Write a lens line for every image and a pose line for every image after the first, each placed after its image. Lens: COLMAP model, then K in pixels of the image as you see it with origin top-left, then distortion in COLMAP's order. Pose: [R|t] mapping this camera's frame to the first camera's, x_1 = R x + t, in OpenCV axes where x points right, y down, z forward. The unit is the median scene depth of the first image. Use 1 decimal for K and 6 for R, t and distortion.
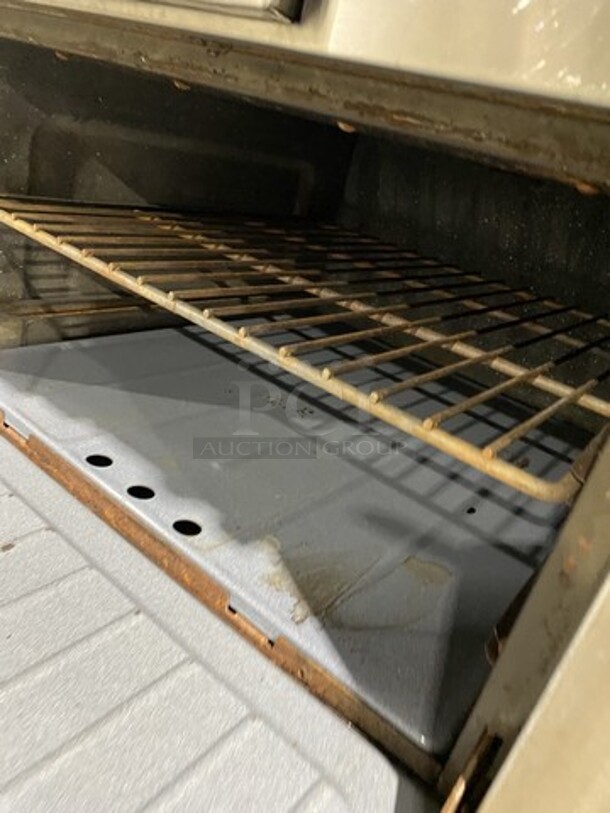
lens RADIAL K [[613.7, 0, 310.5], [0, 613.7, 404.8], [0, 0, 1]] dist [0.005547, -0.013622]
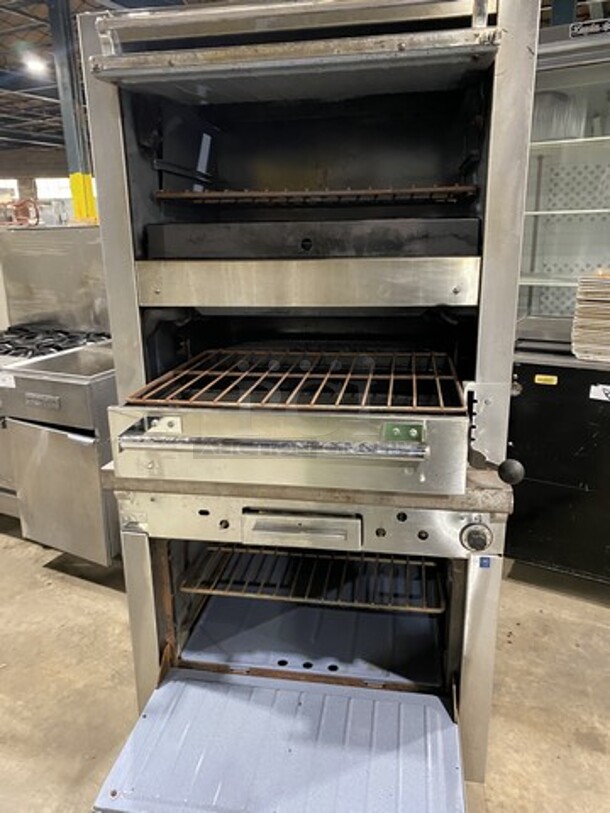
lens RADIAL K [[613.7, 0, 299.2], [0, 613.7, 404.9], [0, 0, 1]] dist [0.005547, -0.013622]
pose [[0.854205, -0.374781, 0.360380, -0.973897], [0.402677, 0.915339, -0.002544, -1.047603], [-0.328916, 0.147290, 0.932802, -1.924567]]
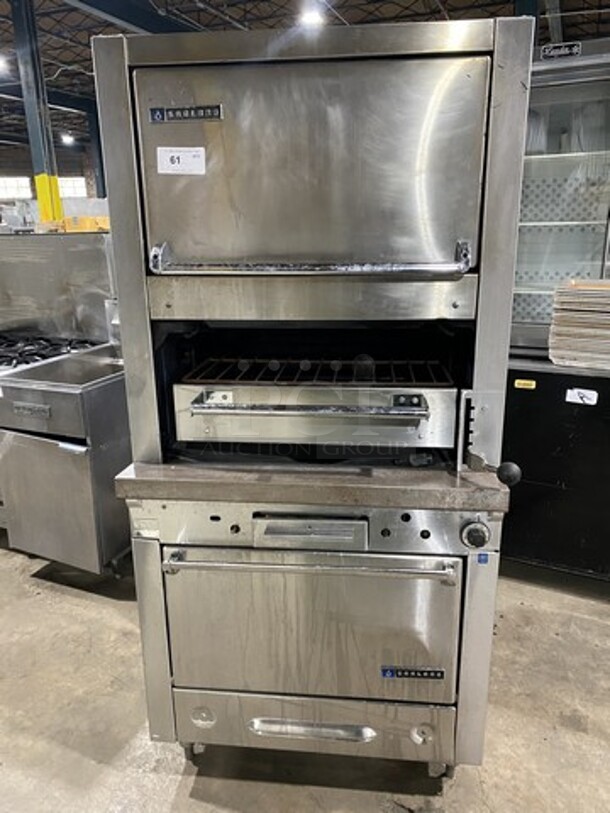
lens RADIAL K [[613.7, 0, 310.5], [0, 613.7, 407.6], [0, 0, 1]] dist [0.005547, -0.013622]
pose [[0.822026, -0.385584, 0.419045, -1.162526], [0.413087, 0.910284, 0.027258, -1.148457], [-0.391960, 0.150695, 0.907556, -1.985172]]
